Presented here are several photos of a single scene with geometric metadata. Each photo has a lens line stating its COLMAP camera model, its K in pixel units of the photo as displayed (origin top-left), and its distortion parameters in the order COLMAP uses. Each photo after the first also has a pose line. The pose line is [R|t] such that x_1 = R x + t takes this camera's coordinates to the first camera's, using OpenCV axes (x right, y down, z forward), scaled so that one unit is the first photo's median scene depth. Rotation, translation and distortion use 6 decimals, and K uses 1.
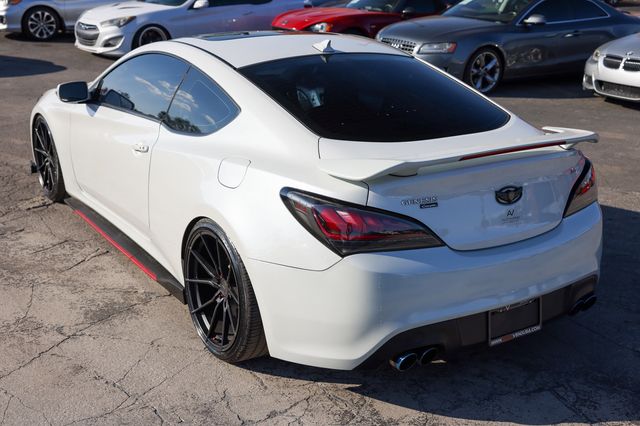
lens RADIAL K [[789.2, 0, 317.0], [0, 789.2, 212.6], [0, 0, 1]] dist [-0.006123, 0.000000]
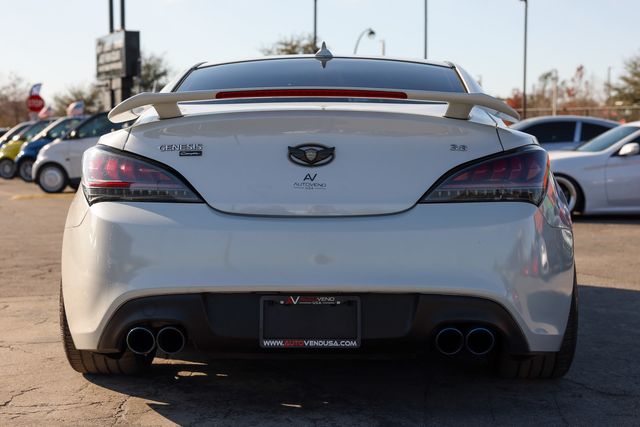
lens RADIAL K [[1087.9, 0, 324.4], [0, 1087.9, 213.4], [0, 0, 1]] dist [0.109375, 0.000000]
pose [[0.821401, 0.008637, -0.570285, 0.676318], [-0.160147, 0.963152, -0.216079, 0.205336], [0.547406, 0.268817, 0.792518, 0.132426]]
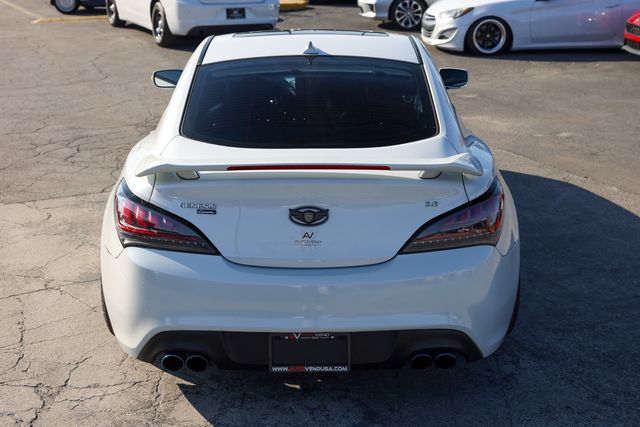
lens RADIAL K [[874.7, 0, 317.5], [0, 874.7, 213.7], [0, 0, 1]] dist [0.022976, 0.000000]
pose [[0.838045, 0.143519, -0.526387, 0.617425], [-0.148065, 0.988401, 0.033758, -0.047631], [0.525127, 0.049648, 0.849575, 0.102964]]
